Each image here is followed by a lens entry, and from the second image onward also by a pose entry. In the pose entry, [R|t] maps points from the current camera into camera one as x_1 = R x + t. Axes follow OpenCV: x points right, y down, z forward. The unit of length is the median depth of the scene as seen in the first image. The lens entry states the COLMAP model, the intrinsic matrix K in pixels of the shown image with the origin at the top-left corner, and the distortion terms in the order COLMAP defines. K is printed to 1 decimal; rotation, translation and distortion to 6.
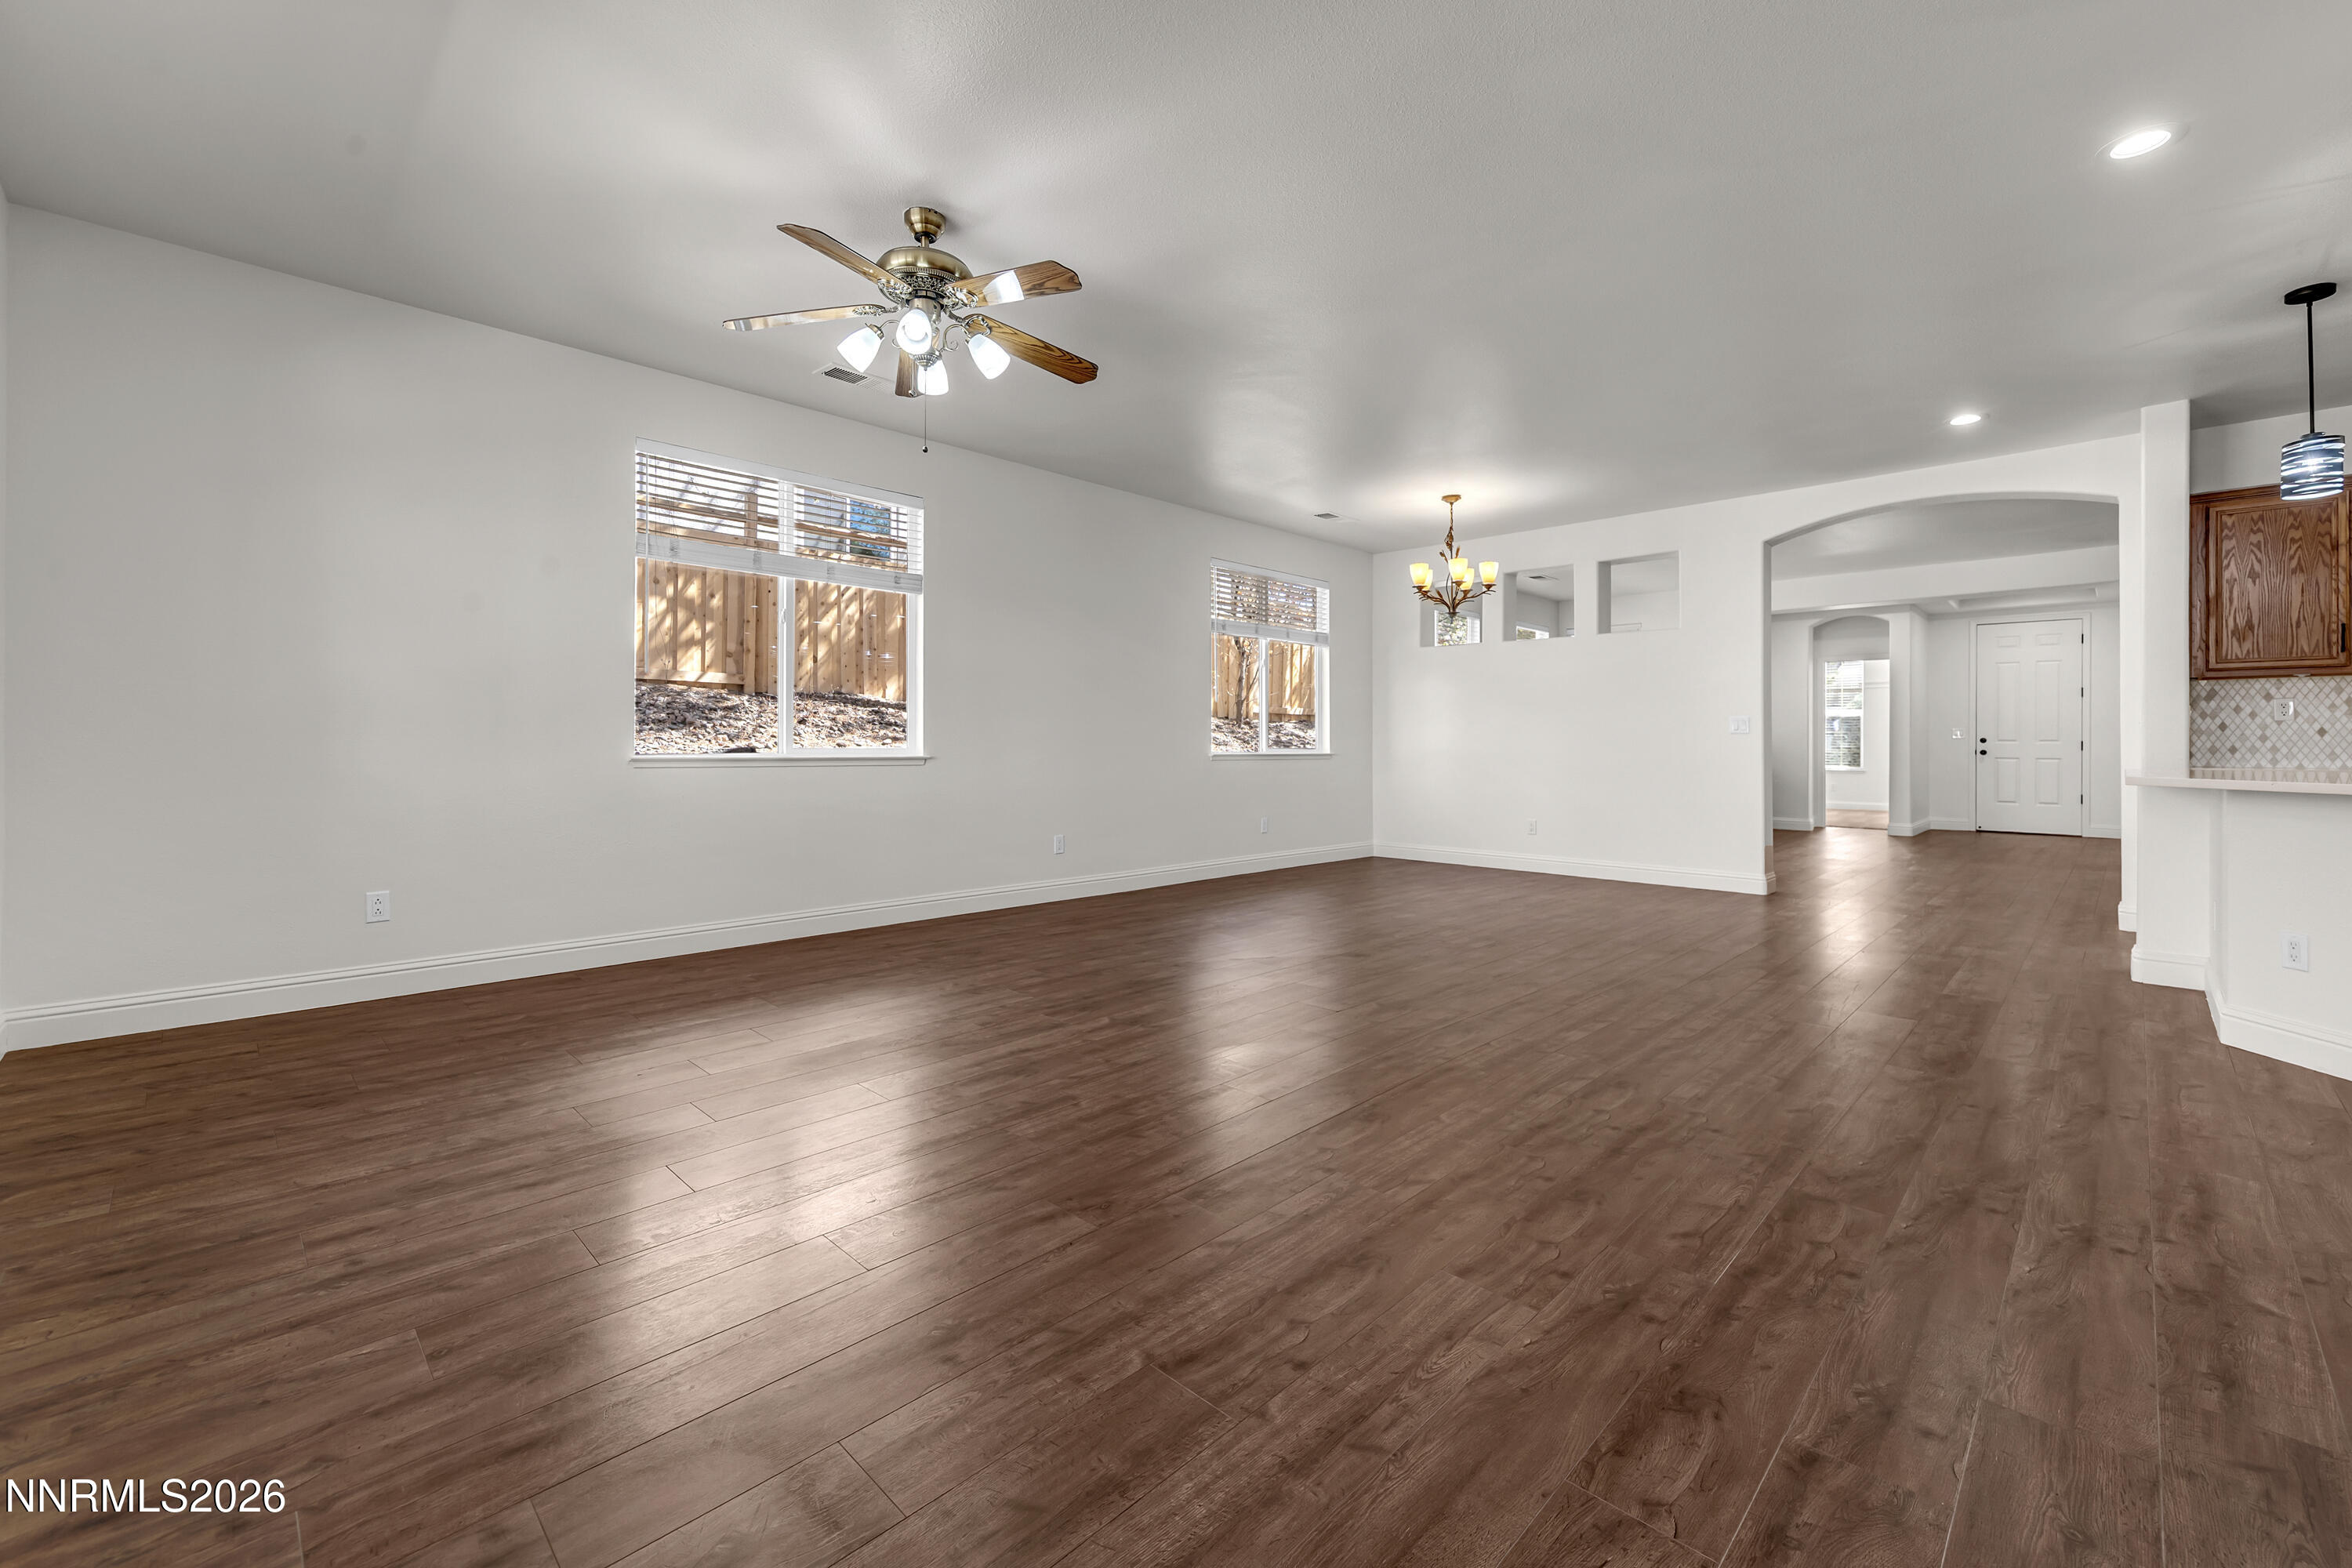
lens RADIAL K [[988.5, 0, 1218.6], [0, 988.5, 800.4], [0, 0, 1]] dist [0.009522, -0.001584]
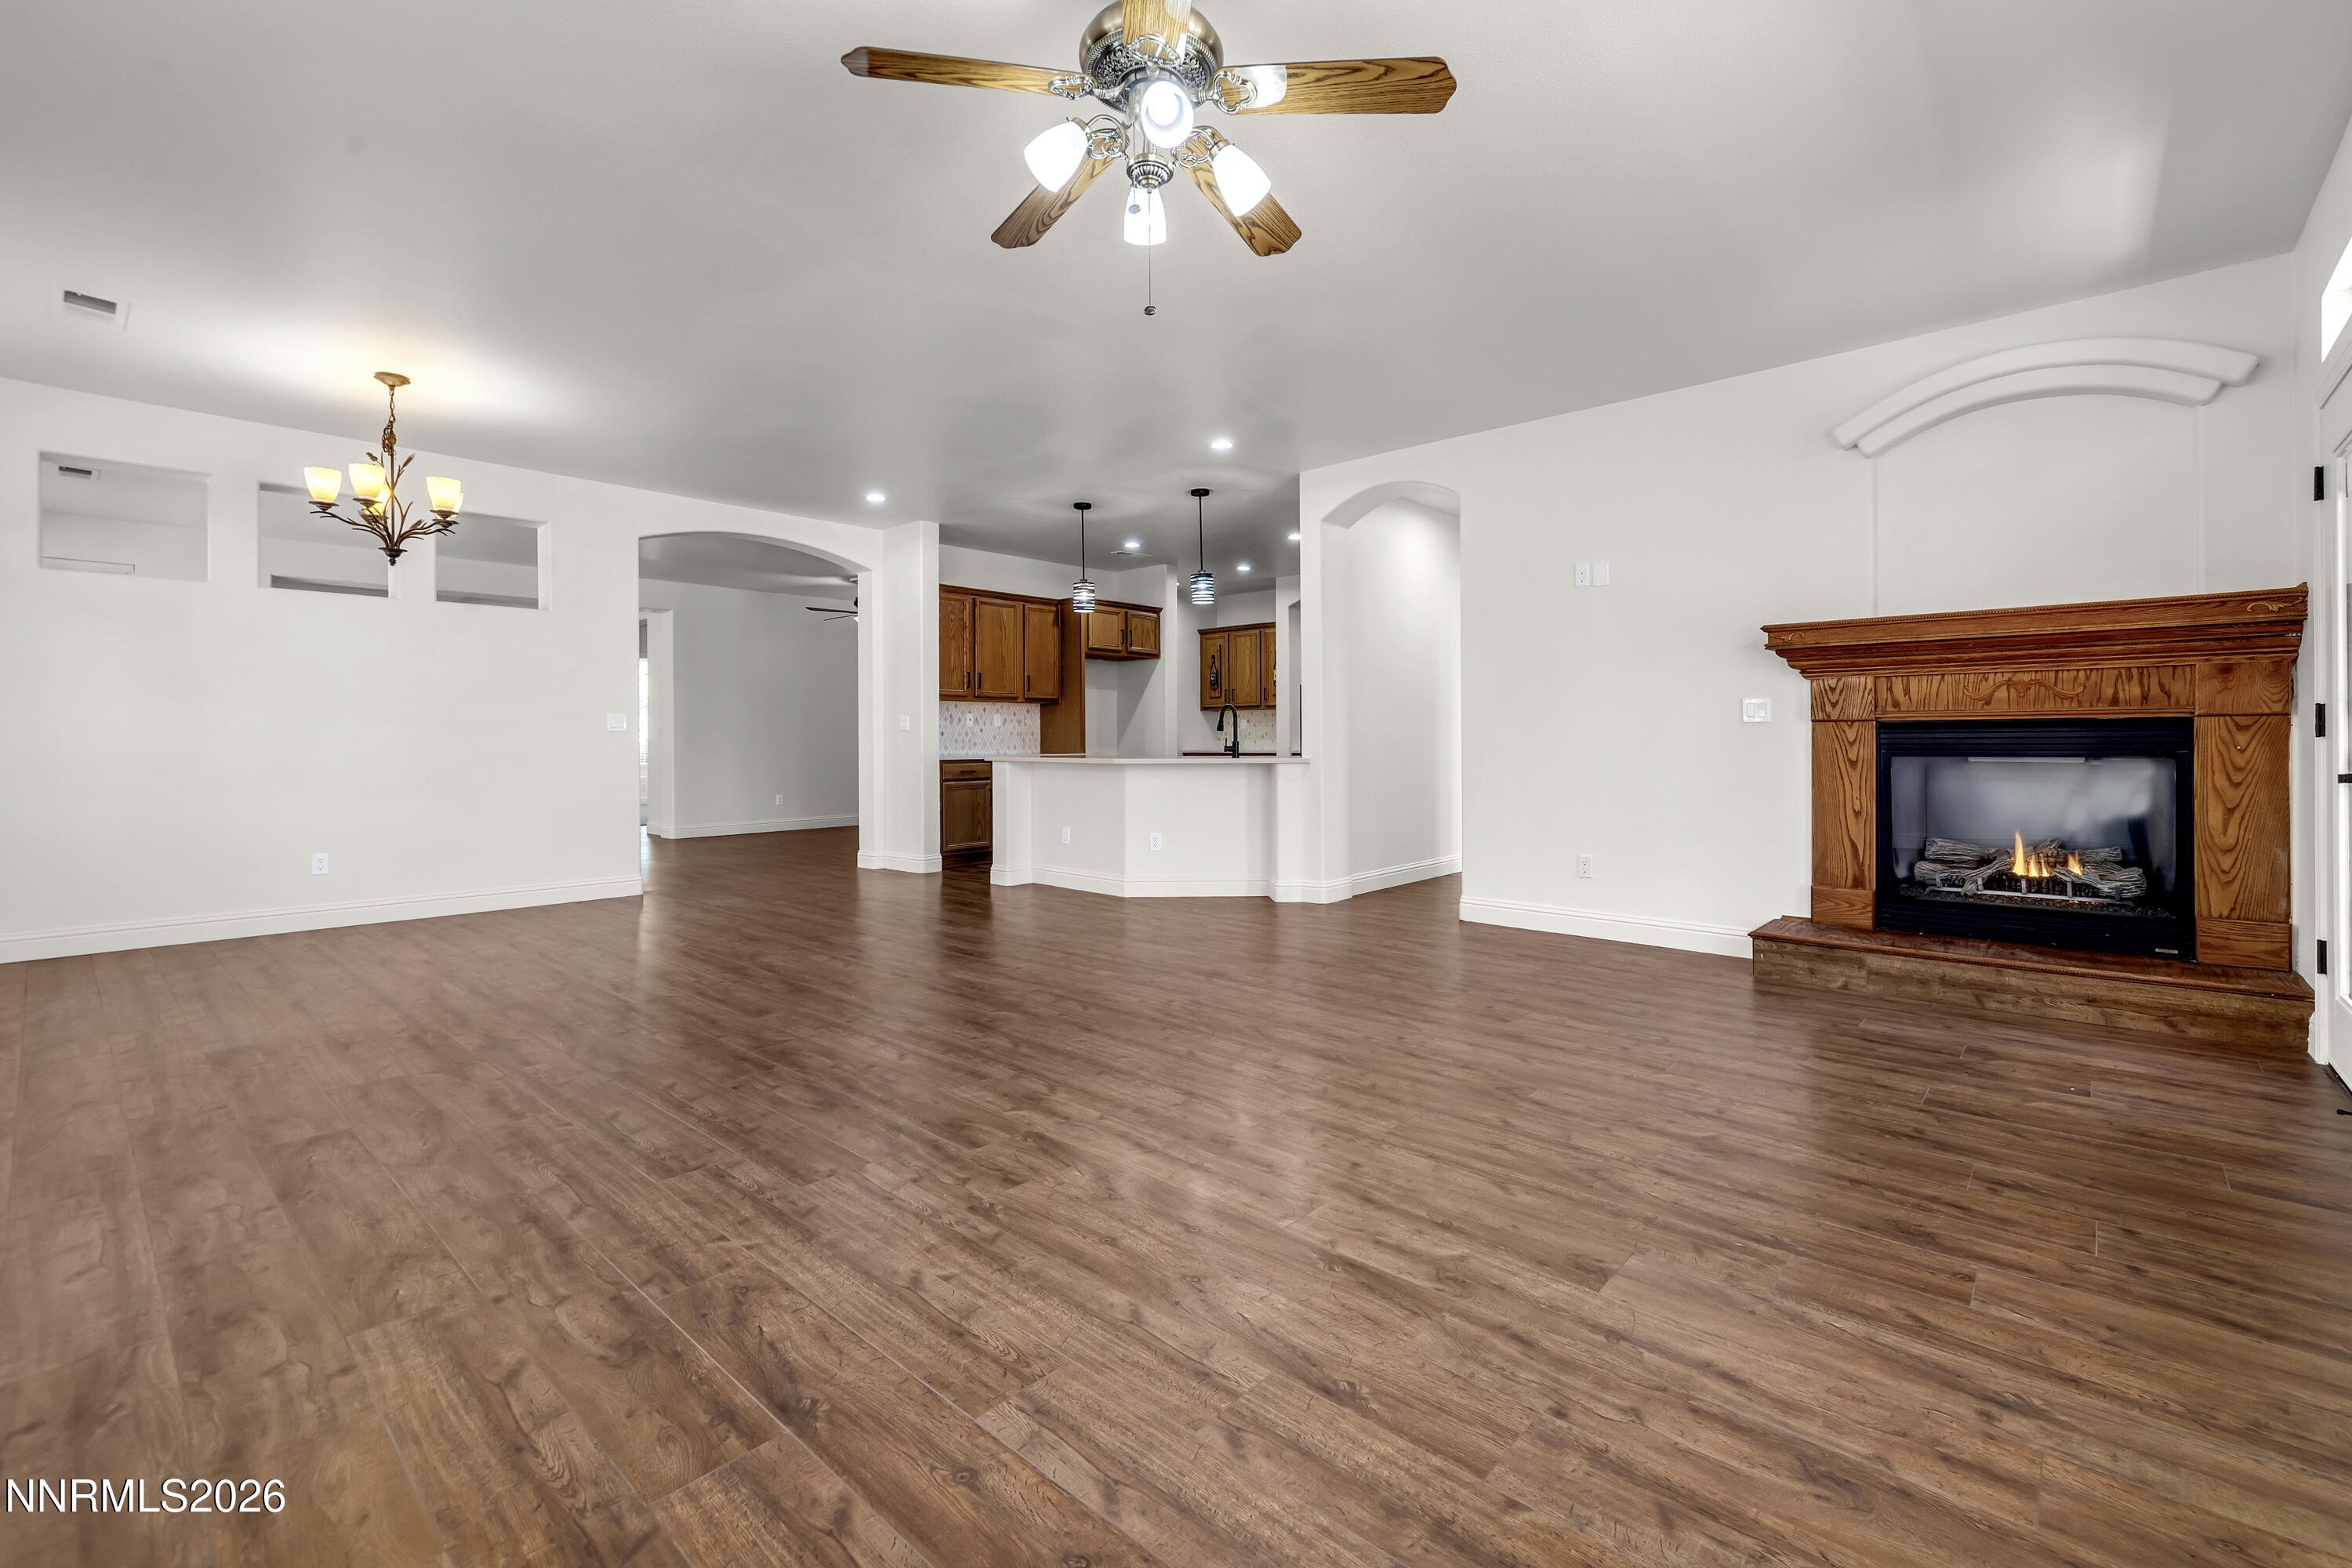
lens RADIAL K [[988.5, 0, 1218.8], [0, 988.5, 737.4], [0, 0, 1]] dist [0.009522, -0.001584]
pose [[-0.049167, 0.001518, 0.998789, -1.563819], [0.049347, 0.998781, 0.000911, -0.089587], [-0.997571, 0.049332, -0.049182, 1.560196]]
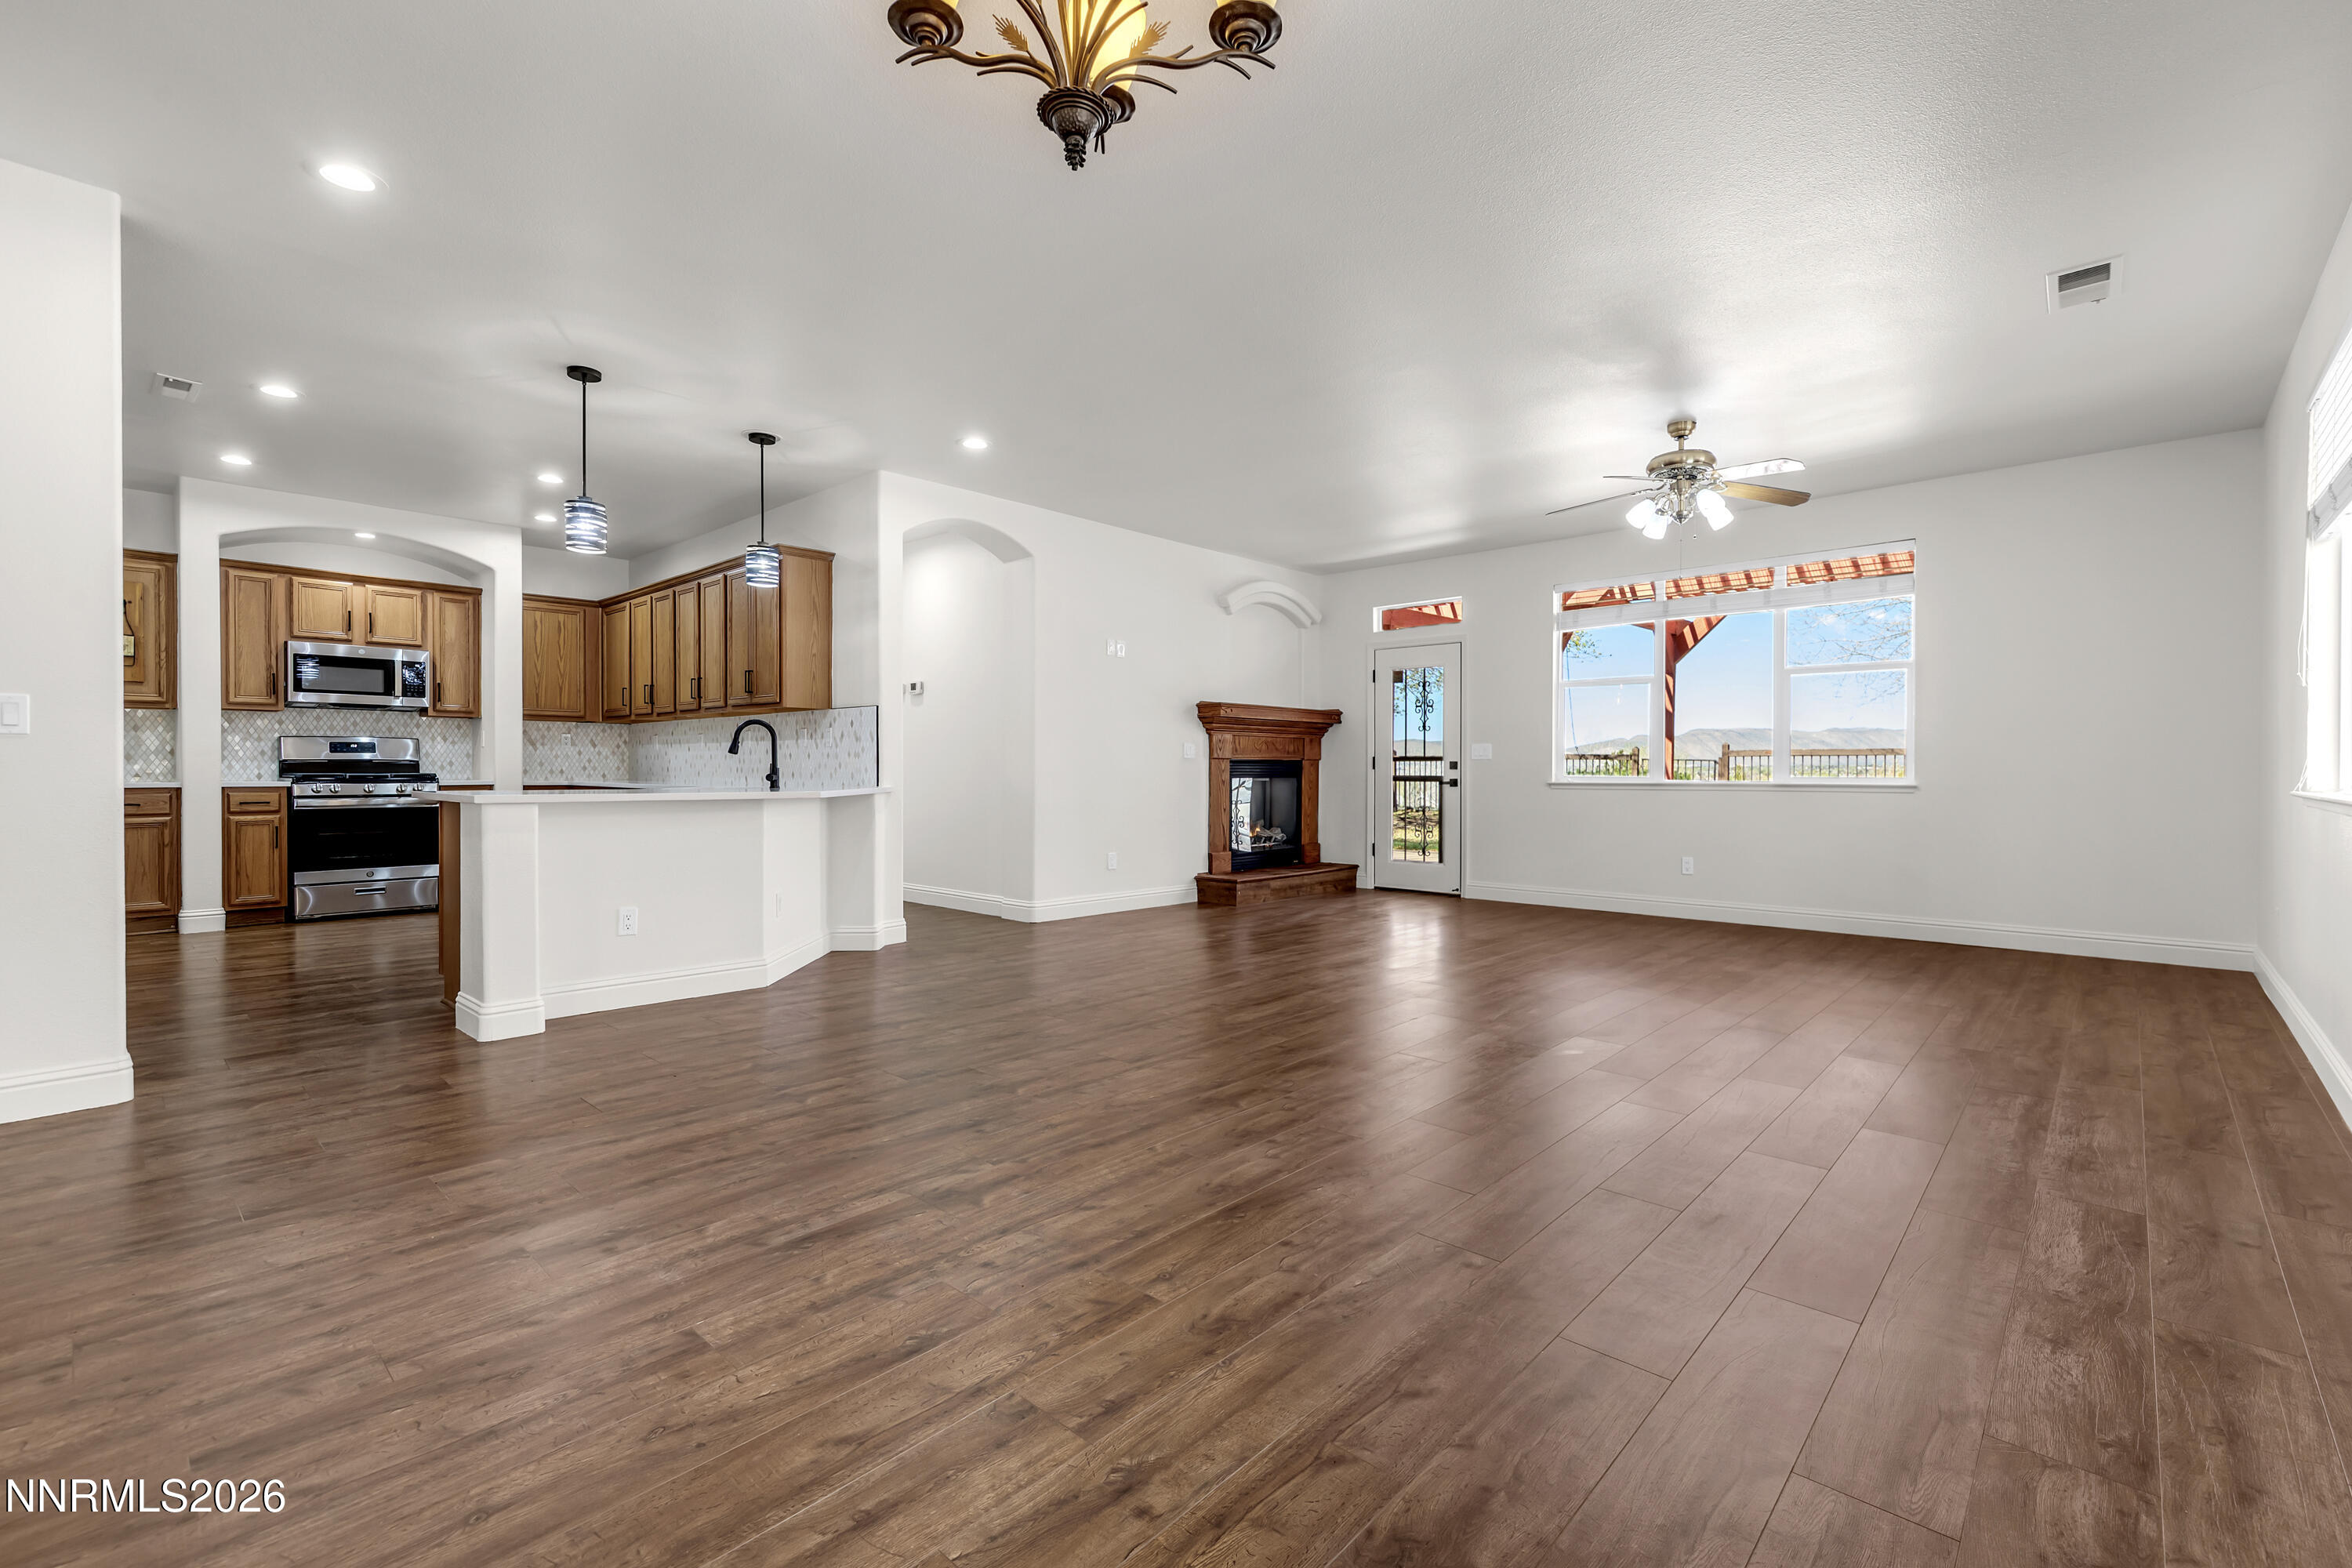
lens RADIAL K [[988.5, 0, 1177.5], [0, 988.5, 778.0], [0, 0, 1]] dist [0.009522, -0.001584]
pose [[-0.999985, -0.003249, 0.004455, 0.743990], [-0.003004, 0.998534, 0.054053, -0.190978], [-0.004624, 0.054039, -0.998528, 4.015493]]
